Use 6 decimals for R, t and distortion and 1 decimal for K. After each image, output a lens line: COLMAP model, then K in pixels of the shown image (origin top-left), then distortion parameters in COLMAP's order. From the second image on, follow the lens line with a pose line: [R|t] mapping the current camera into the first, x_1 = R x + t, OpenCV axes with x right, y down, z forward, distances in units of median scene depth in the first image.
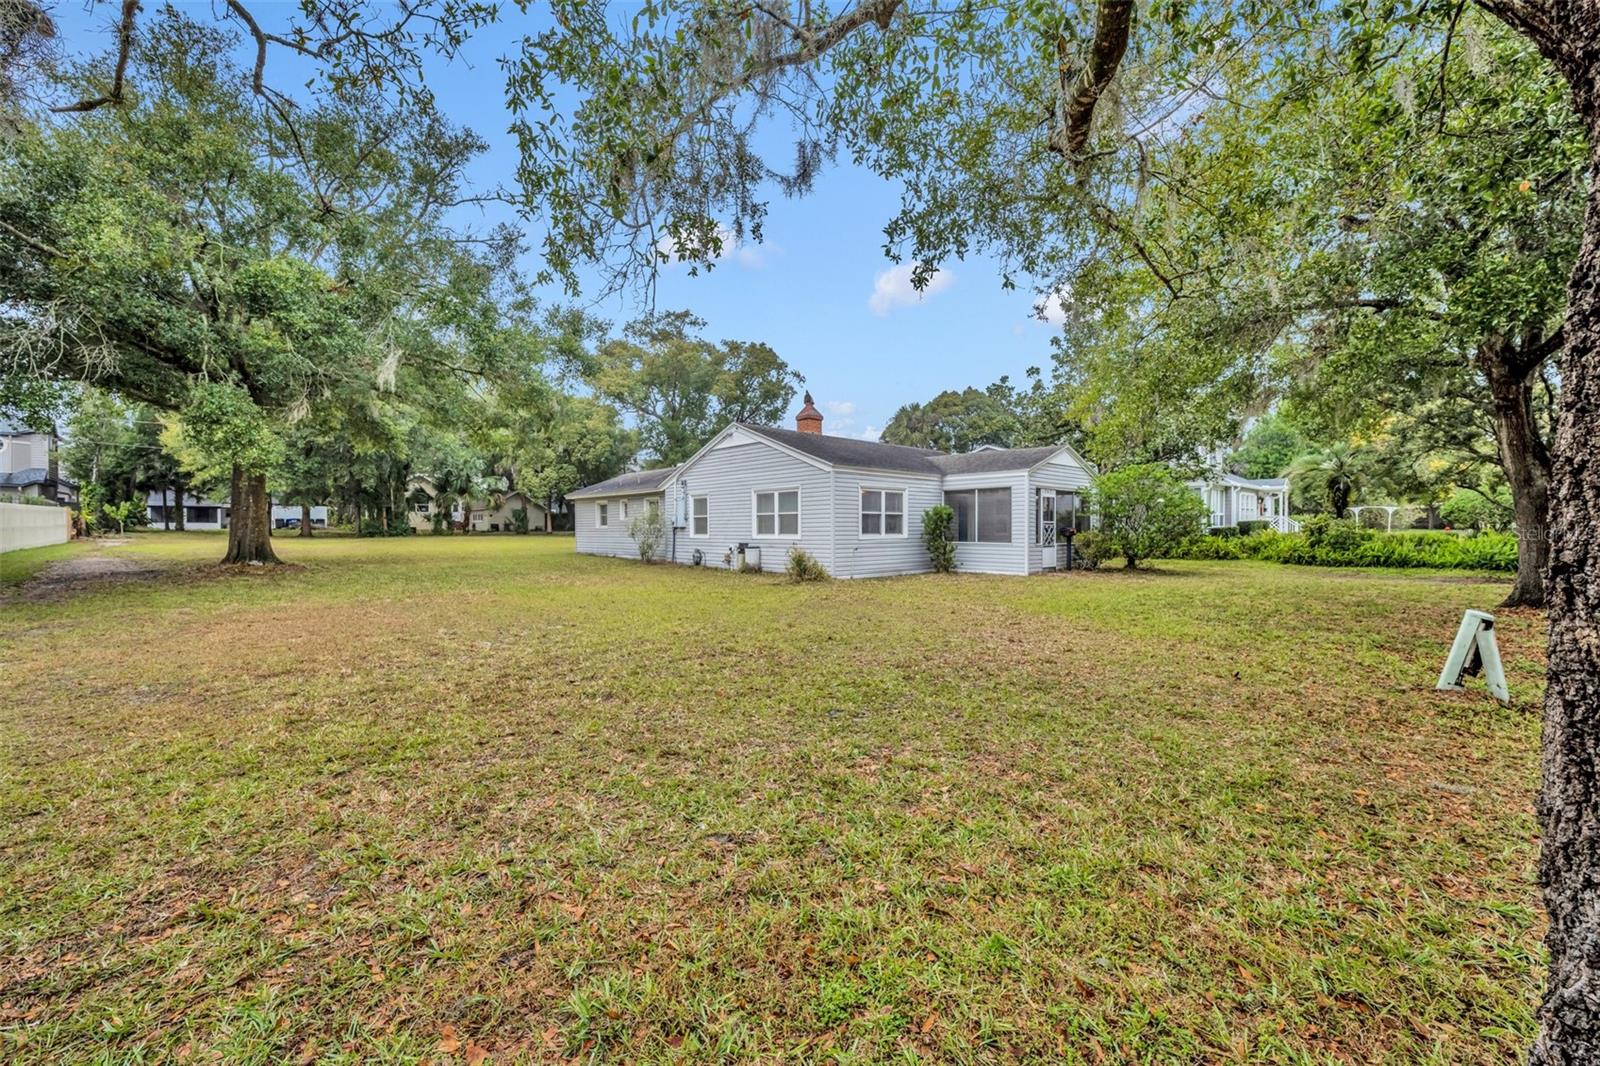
lens RADIAL K [[641.3, 0, 799.3], [0, 641.3, 532.4], [0, 0, 1]] dist [0.000755, 0.000061]
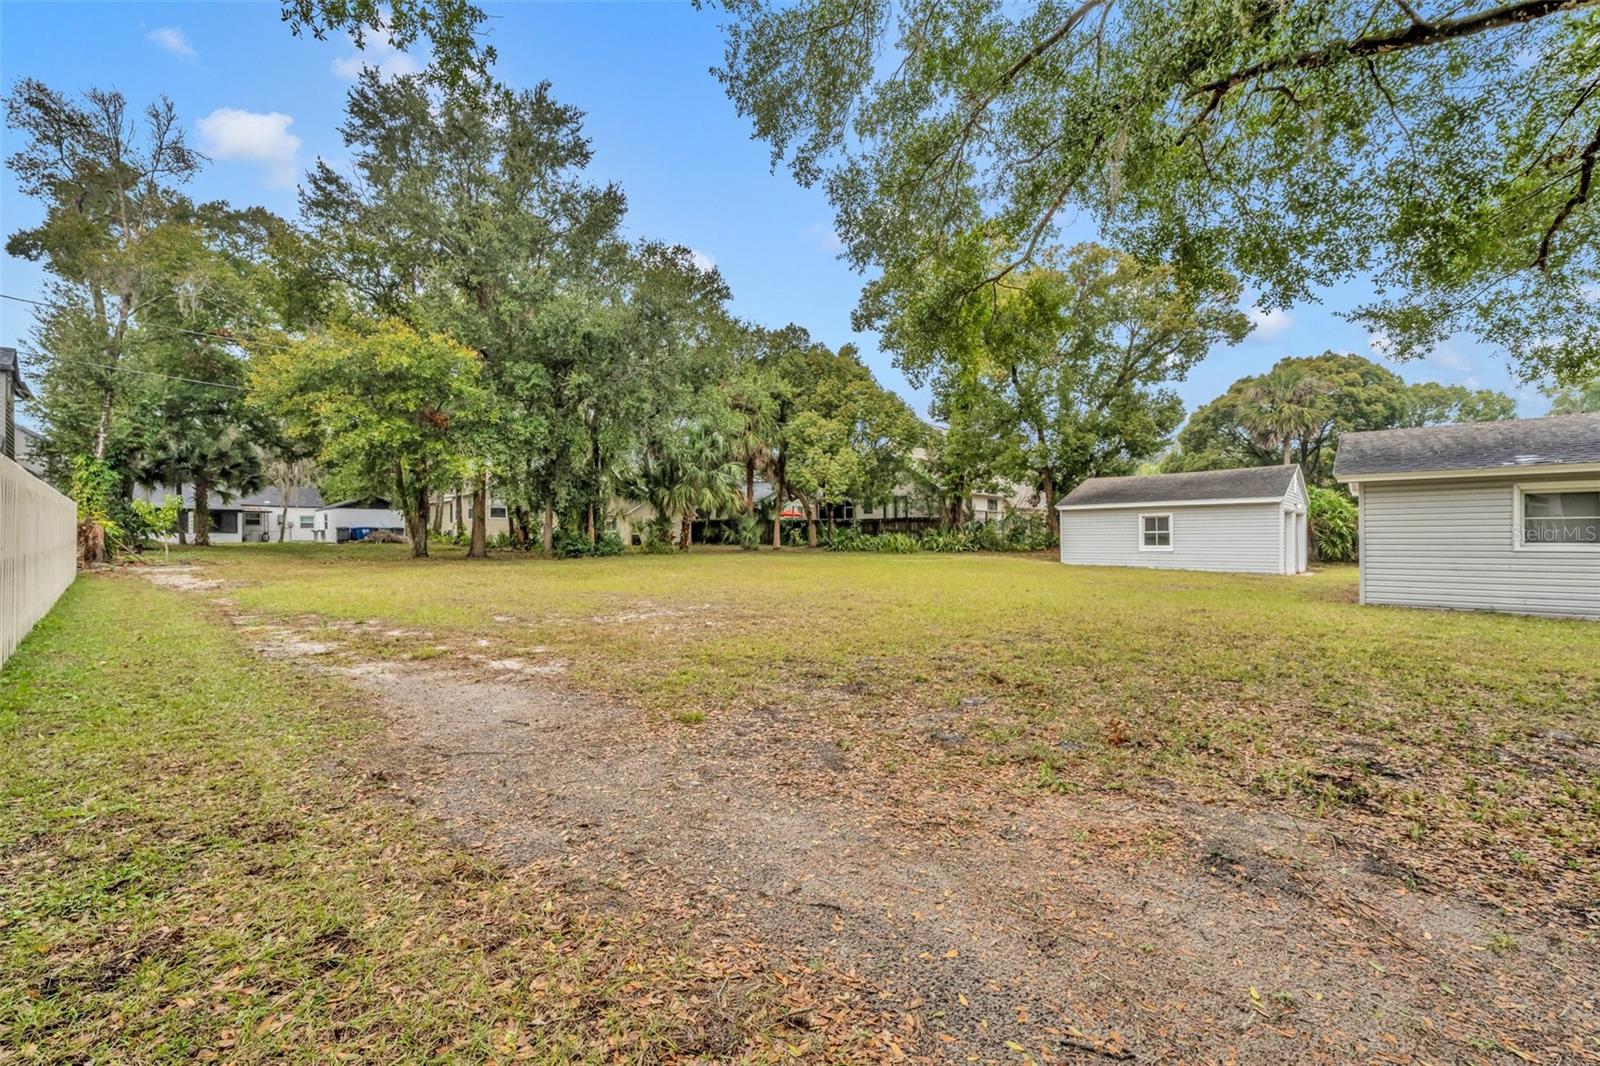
lens RADIAL K [[641.3, 0, 800.5], [0, 641.3, 537.2], [0, 0, 1]] dist [0.000755, 0.000061]
pose [[0.997469, 0.000332, 0.071101, -0.427422], [0.000297, 0.999961, -0.008840, -0.005752], [-0.071101, 0.008839, 0.997430, 0.326898]]
